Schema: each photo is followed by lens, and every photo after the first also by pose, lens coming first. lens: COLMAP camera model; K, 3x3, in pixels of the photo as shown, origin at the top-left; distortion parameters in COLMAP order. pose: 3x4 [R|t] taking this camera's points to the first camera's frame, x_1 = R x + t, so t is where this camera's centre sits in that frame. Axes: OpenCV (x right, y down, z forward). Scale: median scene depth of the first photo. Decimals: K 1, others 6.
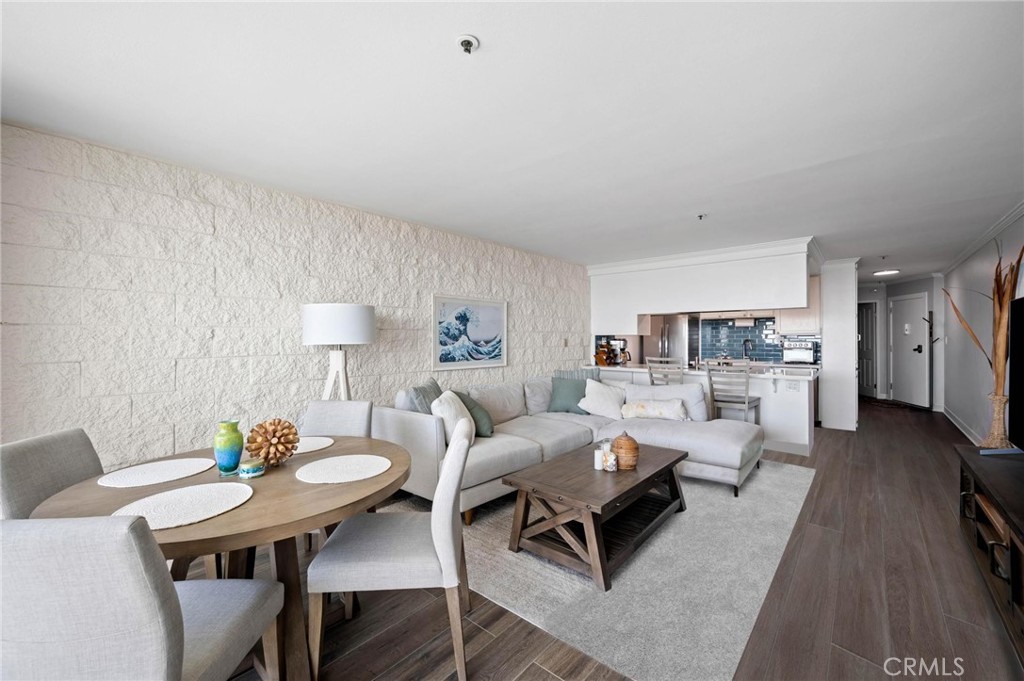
lens RADIAL K [[405.2, 0, 511.1], [0, 405.2, 338.9], [0, 0, 1]] dist [0.000166, -0.000230]
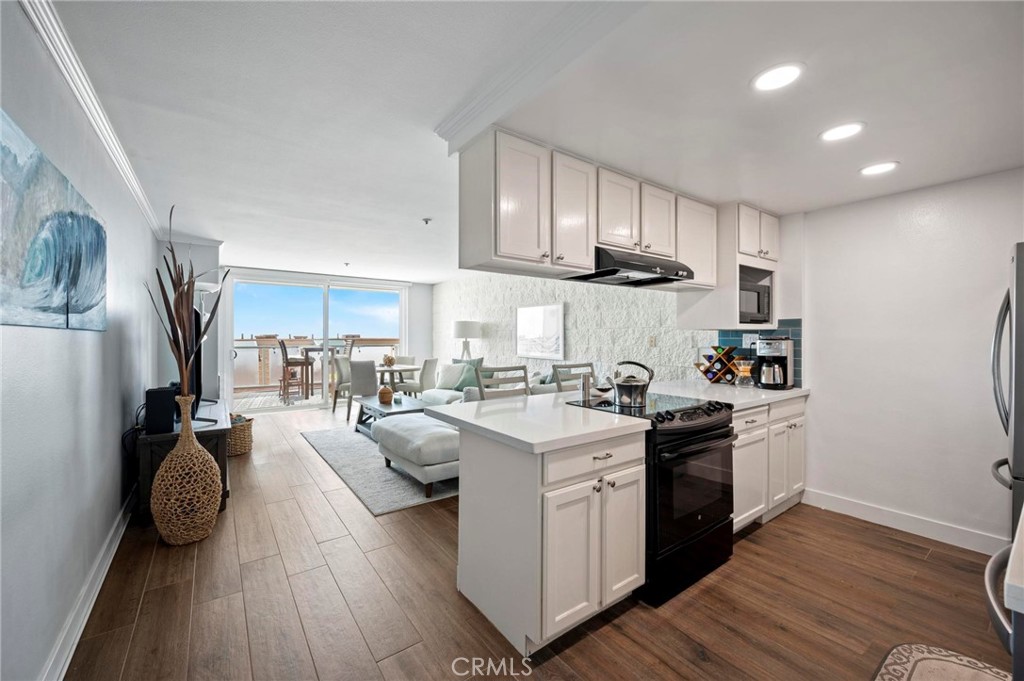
lens RADIAL K [[405.2, 0, 513.2], [0, 405.2, 334.7], [0, 0, 1]] dist [0.000166, -0.000230]
pose [[-0.215600, -0.000181, -0.976482, 1.231542], [0.001577, 0.999999, -0.000533, -0.003650], [0.976480, -0.001655, -0.215600, 1.220608]]
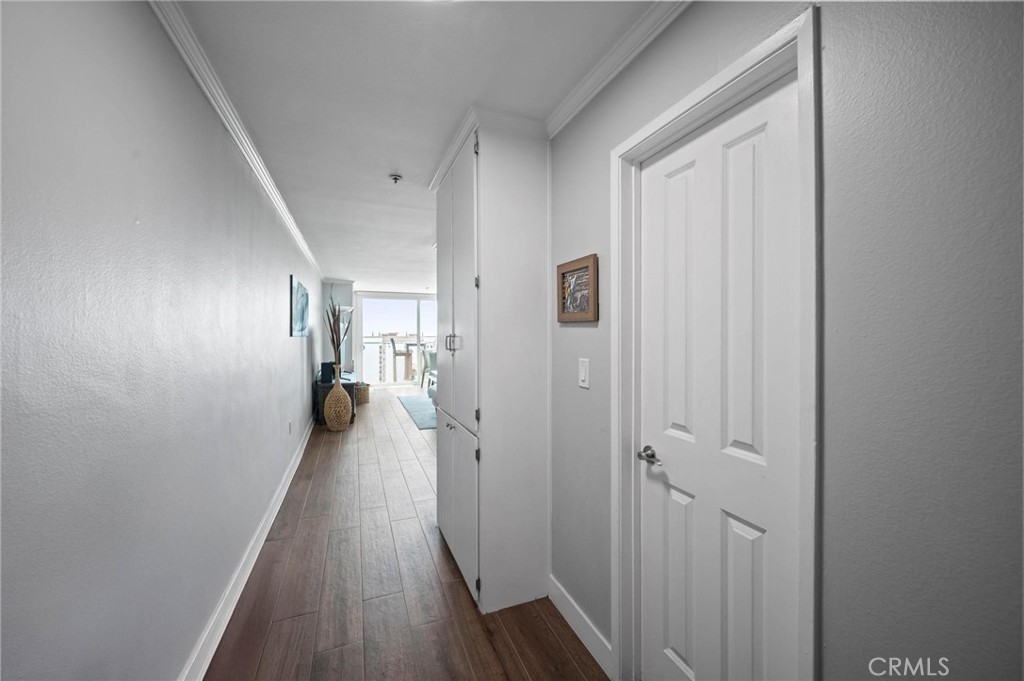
lens RADIAL K [[405.2, 0, 516.9], [0, 405.2, 337.3], [0, 0, 1]] dist [0.000166, -0.000230]
pose [[-0.457079, 0.010796, -0.889361, 1.641174], [-0.002467, 0.999907, 0.013406, -0.022691], [0.889423, 0.008321, -0.457010, 1.723725]]
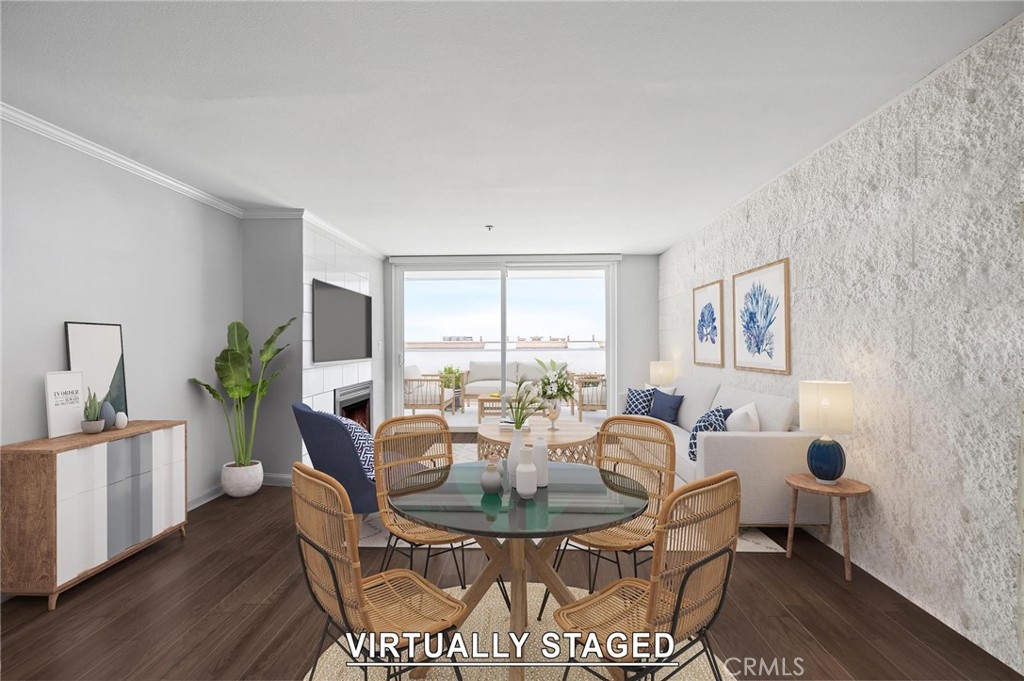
lens RADIAL K [[405.2, 0, 512.2], [0, 405.2, 340.3], [0, 0, 1]] dist [0.000166, -0.000230]
pose [[-0.783767, 0.008875, -0.620991, 0.505317], [0.006872, 0.999961, 0.005618, 0.001745], [0.621017, 0.000136, -0.783797, 1.106010]]
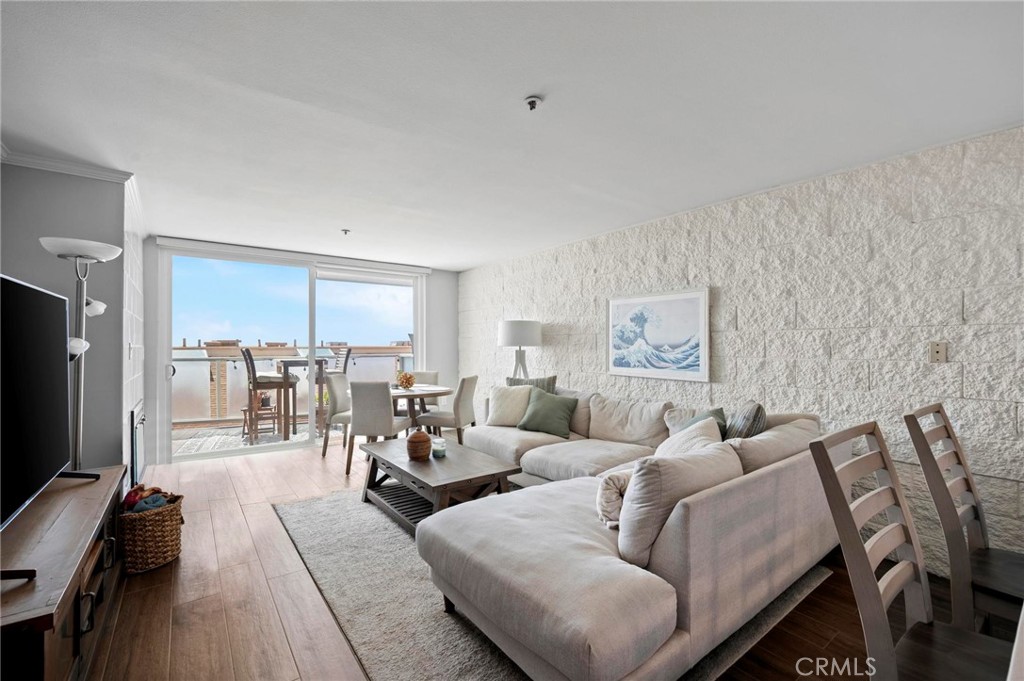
lens RADIAL K [[433.8, 0, 507.7], [0, 433.8, 338.6], [0, 0, 1]] dist [-0.010710, 0.000705]
pose [[-0.213644, -0.009214, -0.976868, 0.848609], [0.000514, 0.999954, -0.009545, 0.000093], [0.976911, -0.002541, -0.213629, 0.911131]]
